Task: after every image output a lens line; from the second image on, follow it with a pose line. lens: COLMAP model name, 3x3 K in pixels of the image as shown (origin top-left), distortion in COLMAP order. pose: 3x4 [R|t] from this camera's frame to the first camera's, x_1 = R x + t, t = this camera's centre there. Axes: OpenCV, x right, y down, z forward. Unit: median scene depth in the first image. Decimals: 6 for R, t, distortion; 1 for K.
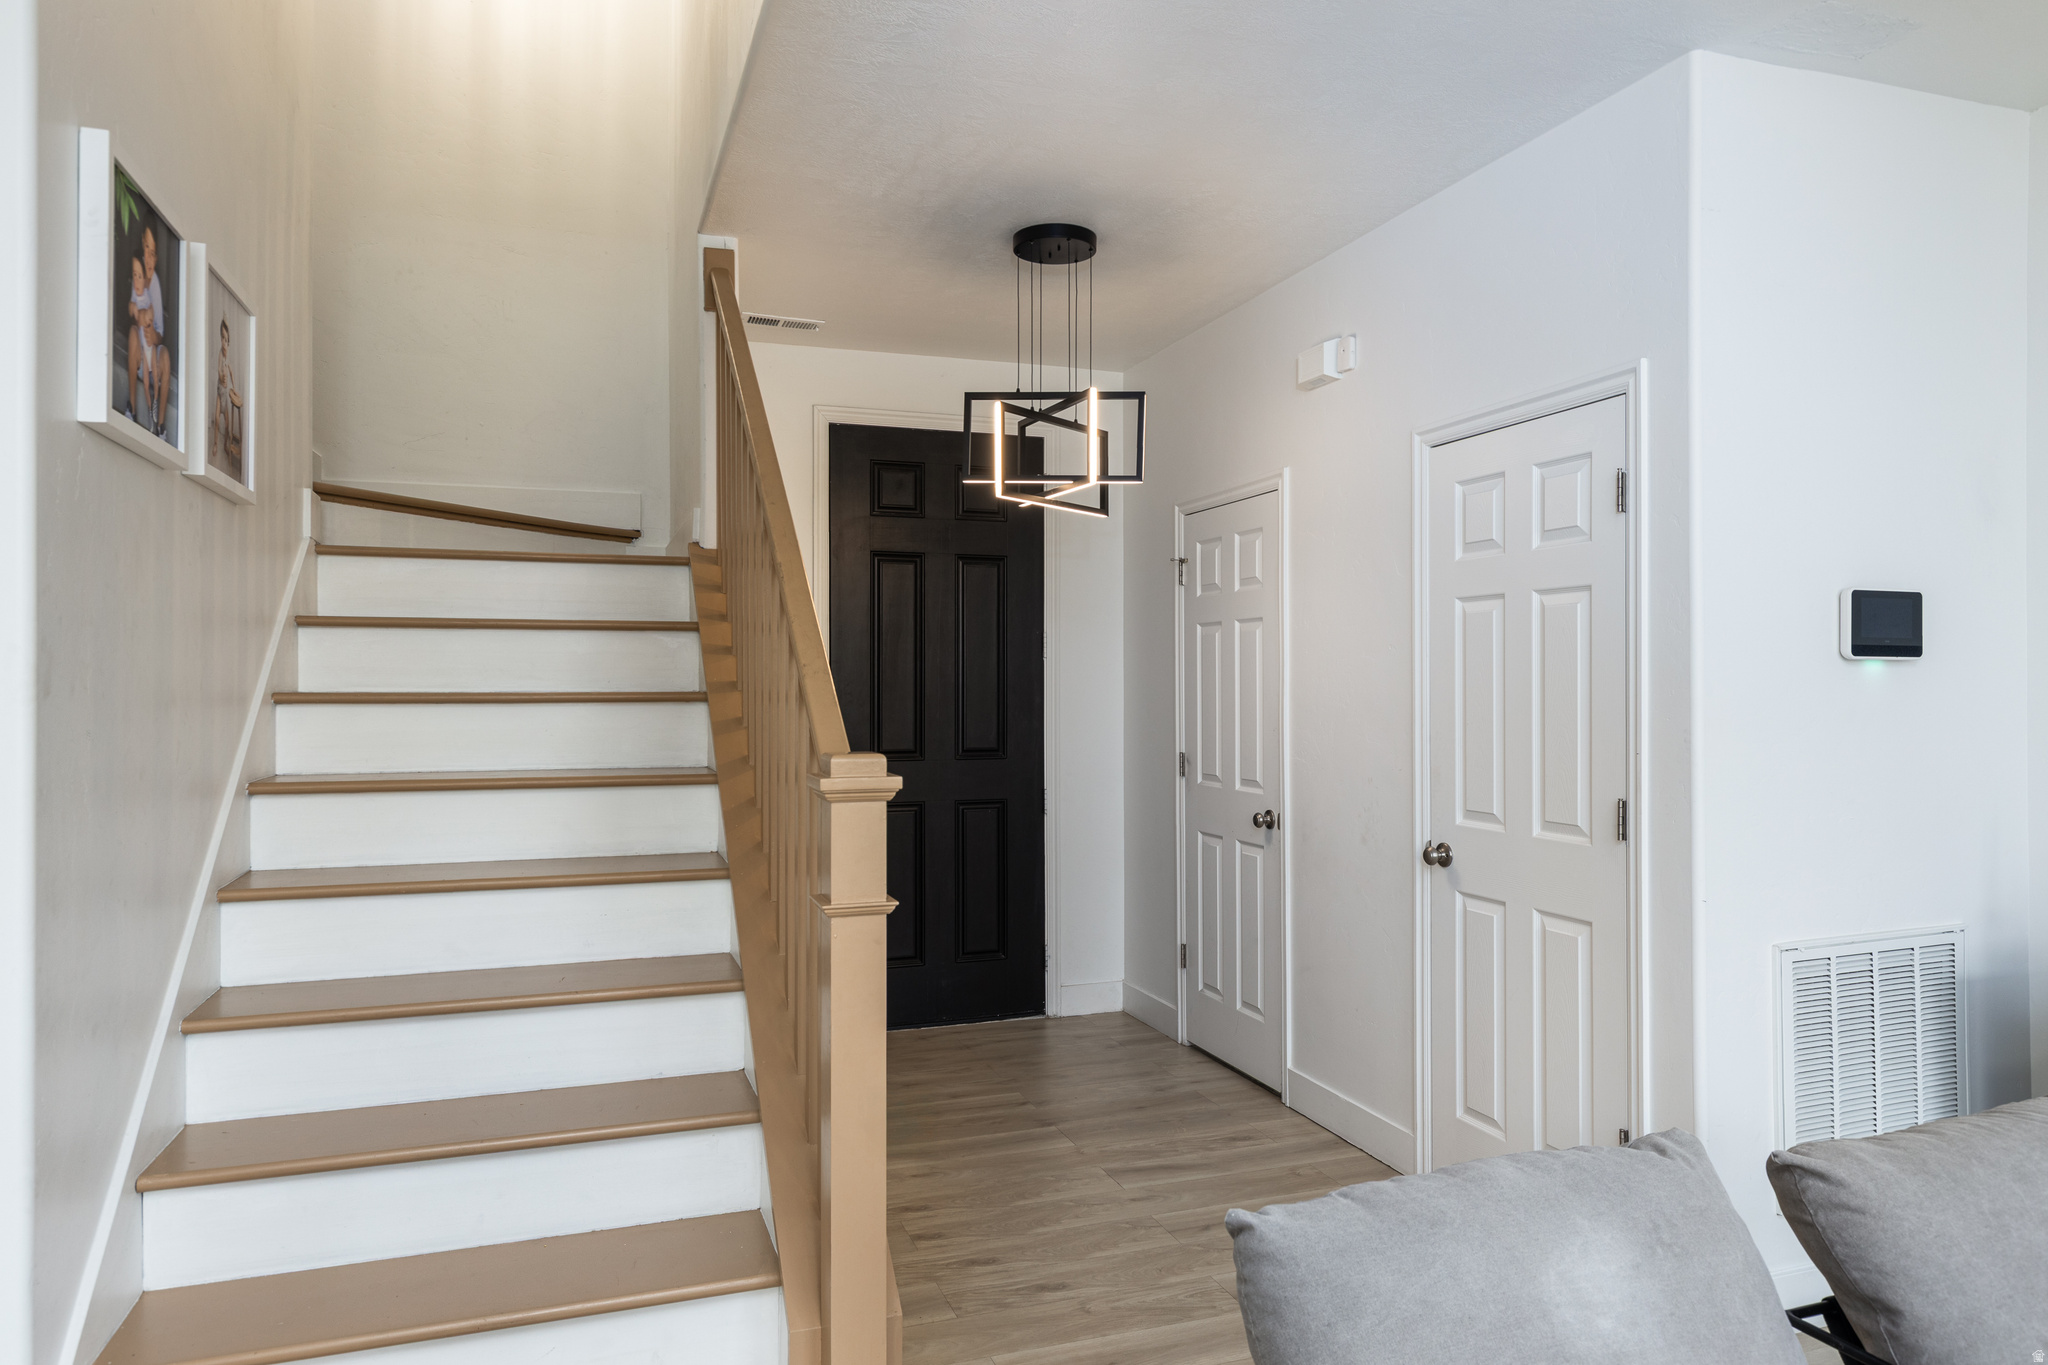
lens RADIAL K [[1291.6, 0, 1030.5], [0, 1291.6, 677.4], [0, 0, 1]] dist [0.004676, 0.001385]
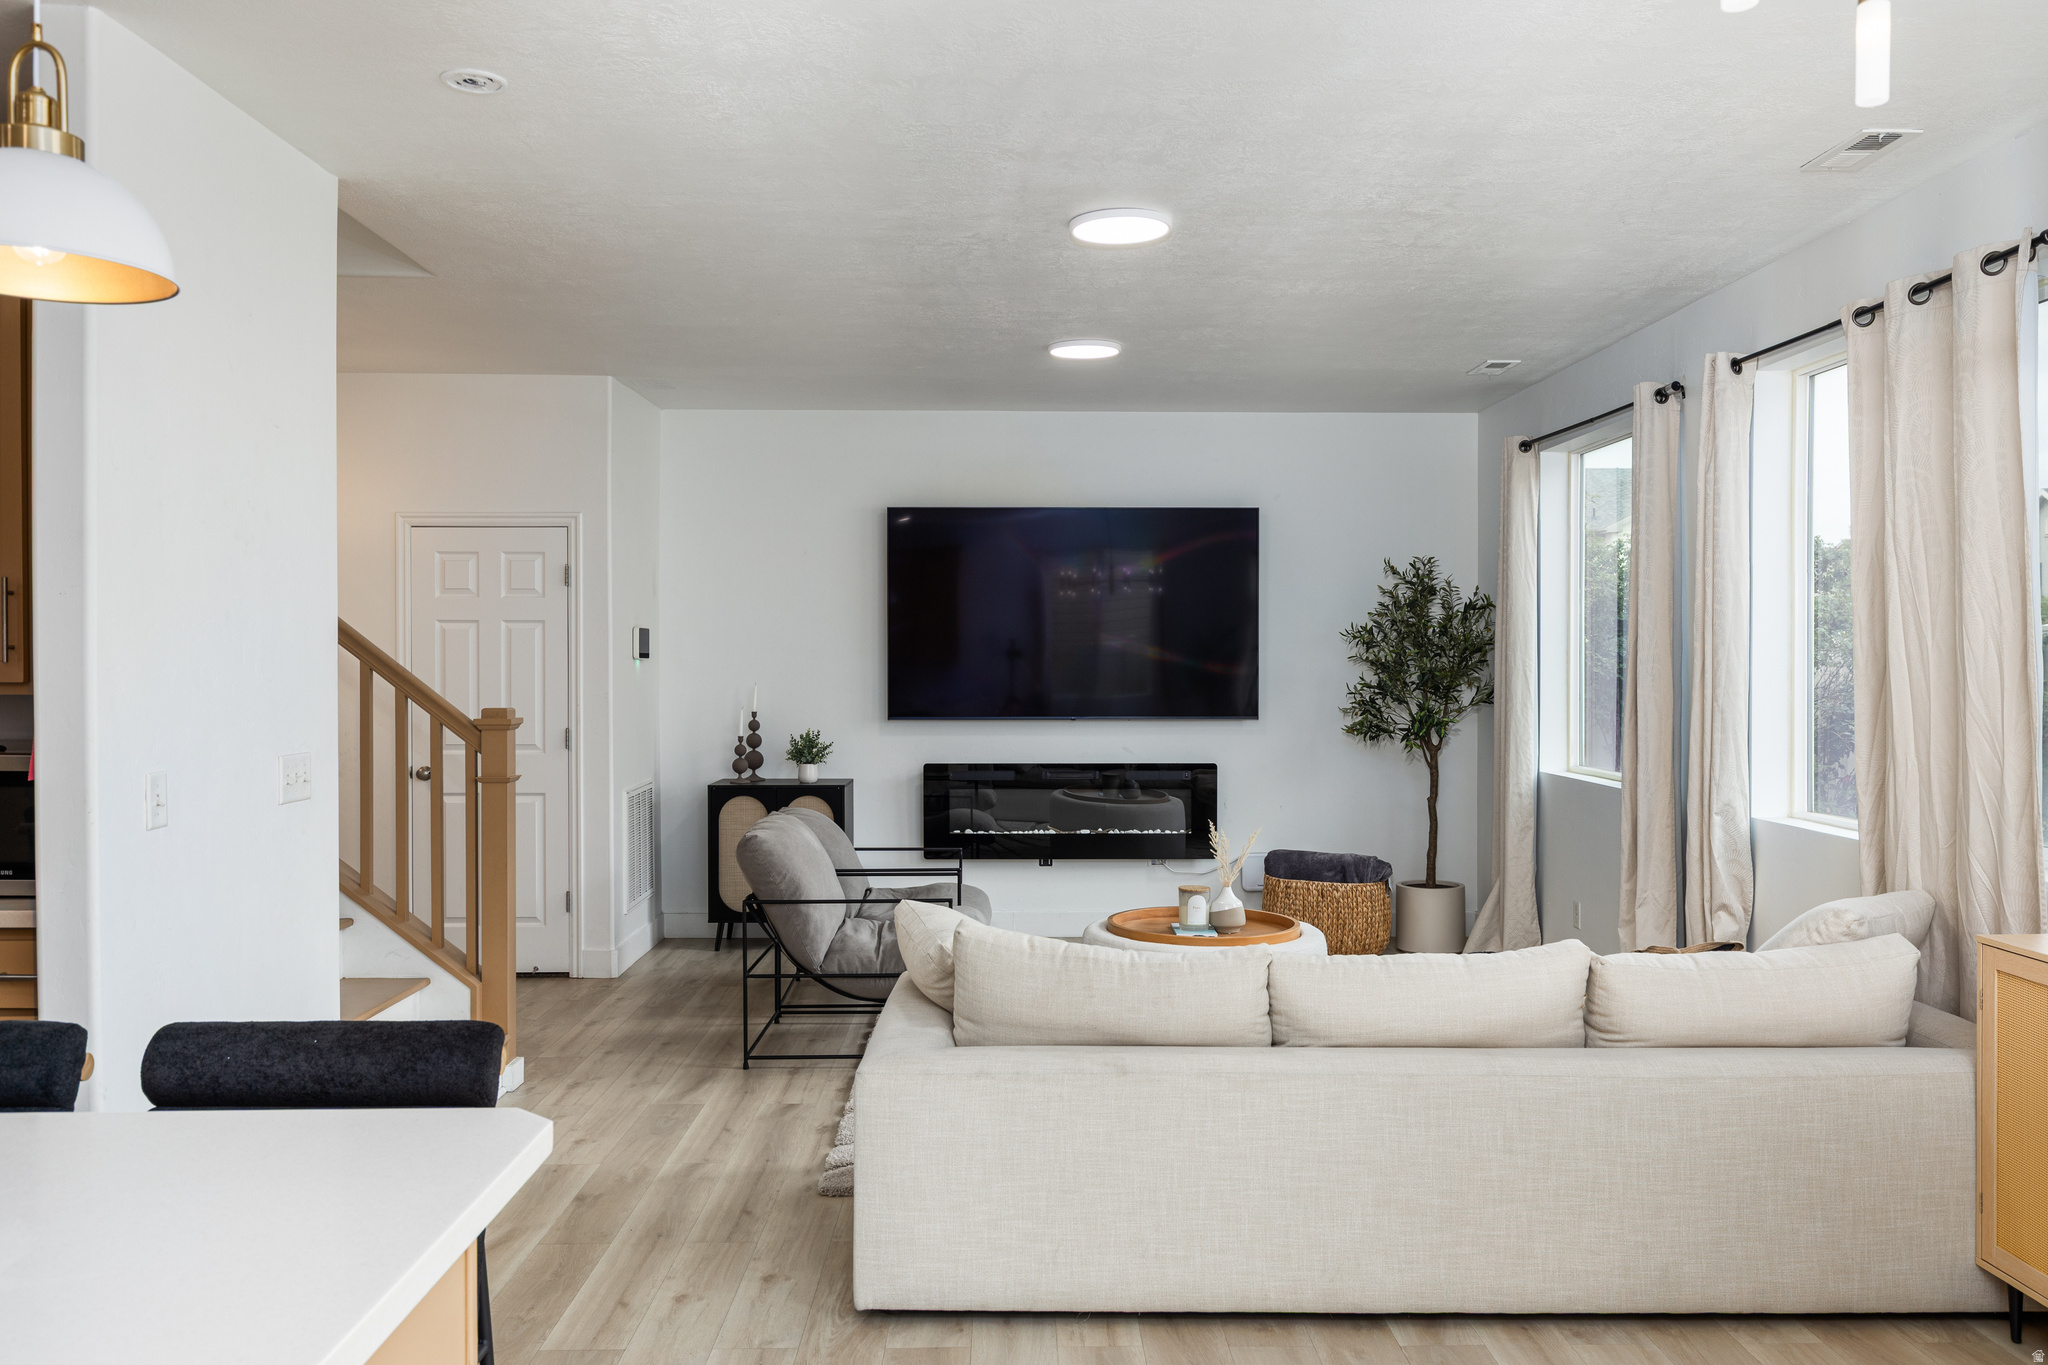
lens RADIAL K [[1528.7, 0, 1024.0], [0, 1528.7, 682.5], [0, 0, 1]] dist [0.008224, -0.000722]
pose [[0.312178, -0.011784, 0.949951, -1.287694], [-0.008307, 0.999851, 0.015133, -0.015709], [-0.949987, -0.012616, 0.312034, -0.343619]]
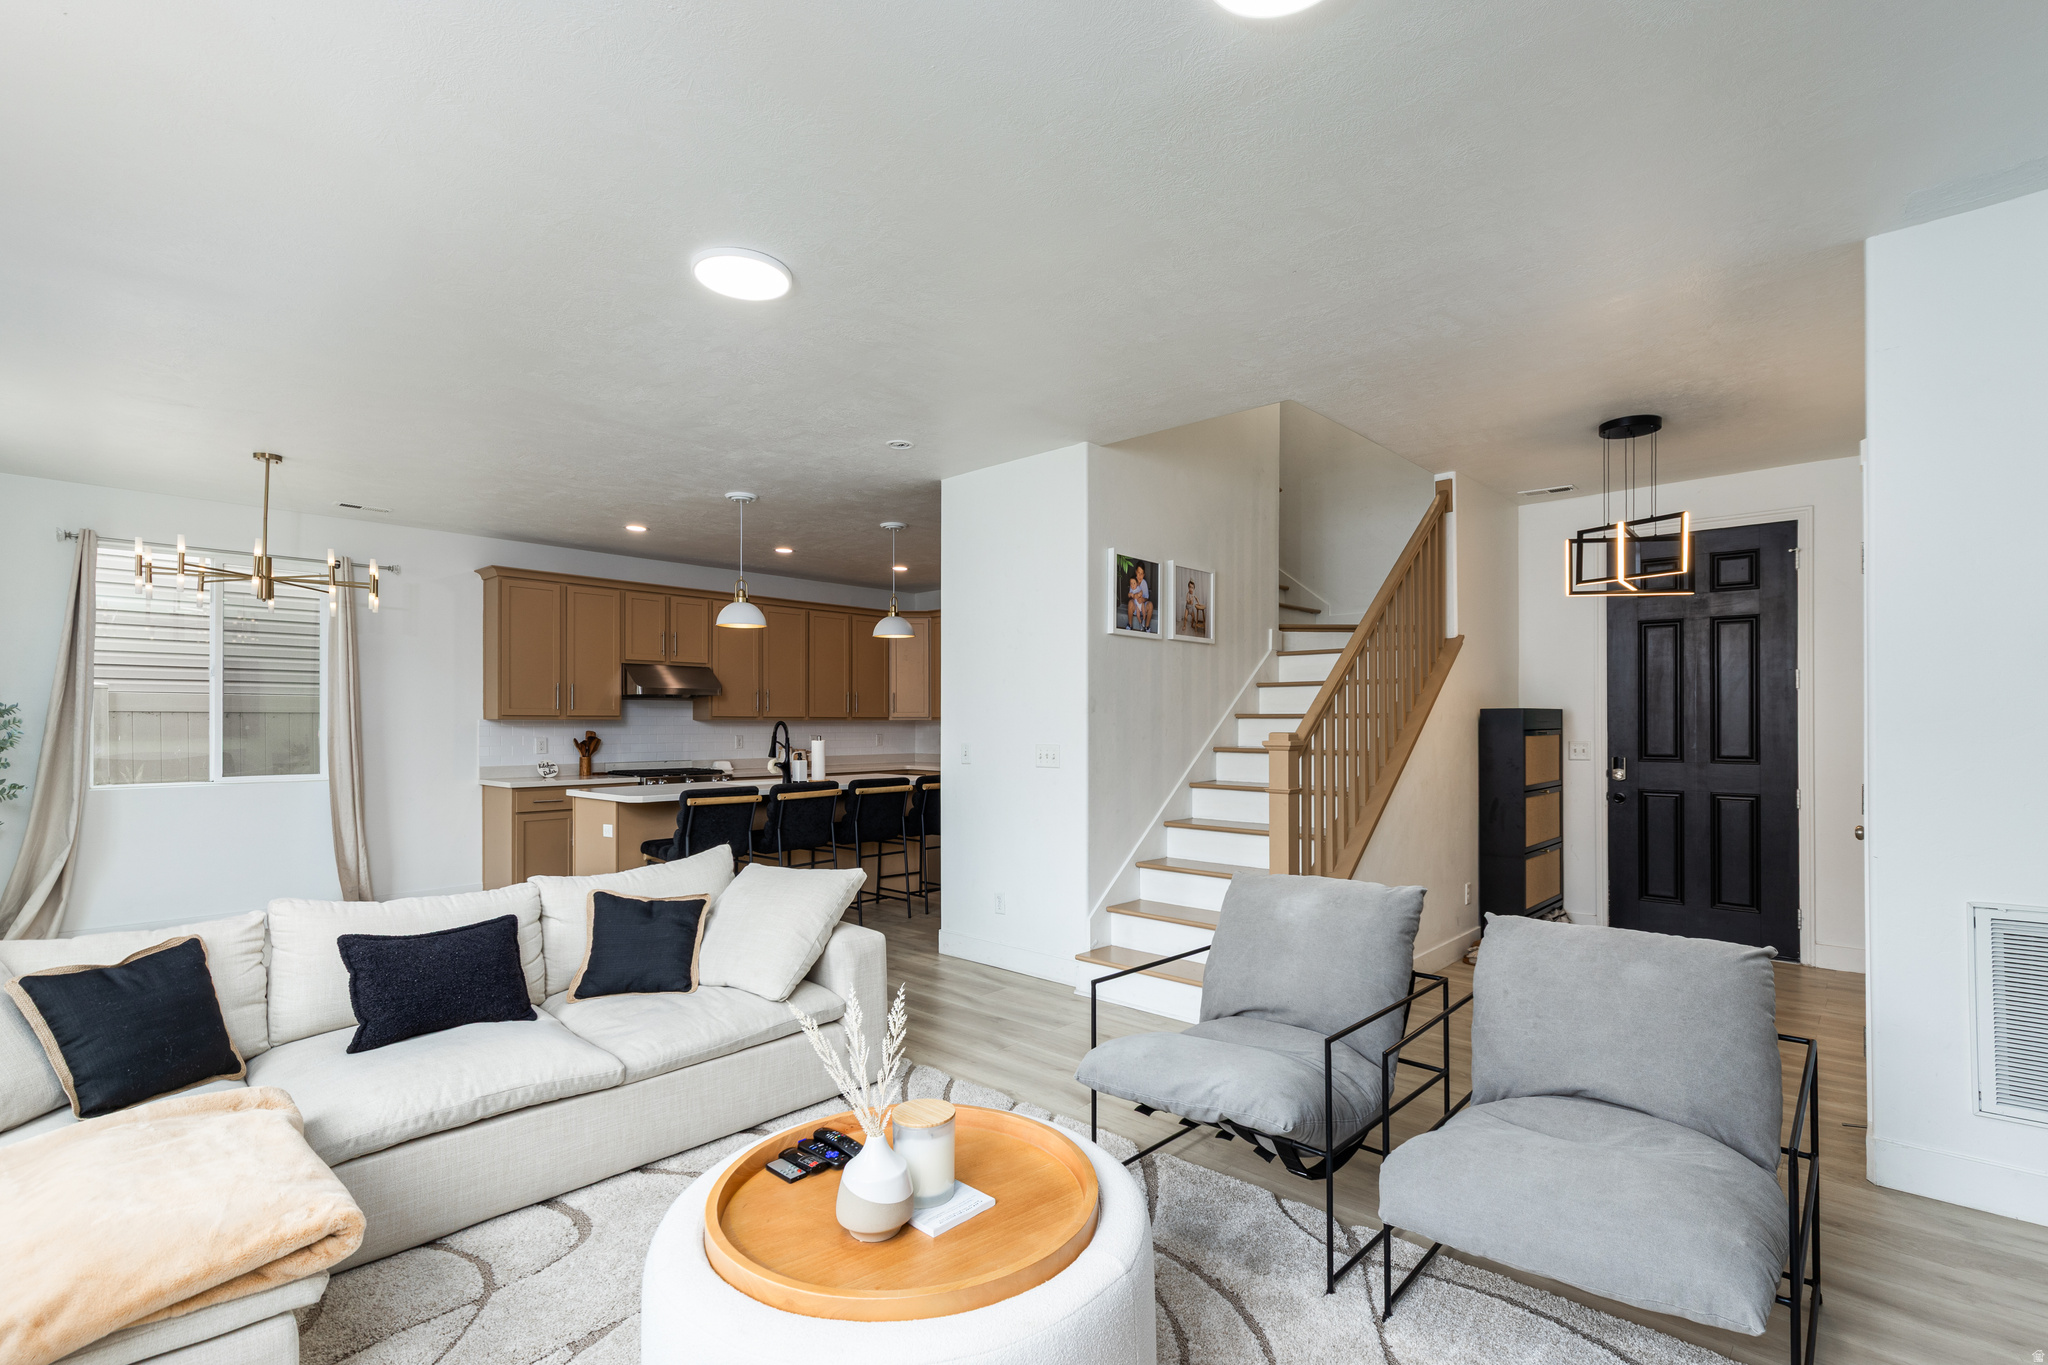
lens RADIAL K [[925.6, 0, 1027.5], [0, 925.6, 679.4], [0, 0, 1]] dist [0.001032, -0.000282]
pose [[0.459849, -0.039472, -0.887119, 0.730350], [0.005537, 0.999120, -0.041586, 0.015347], [0.887980, 0.014211, 0.459663, -0.178789]]
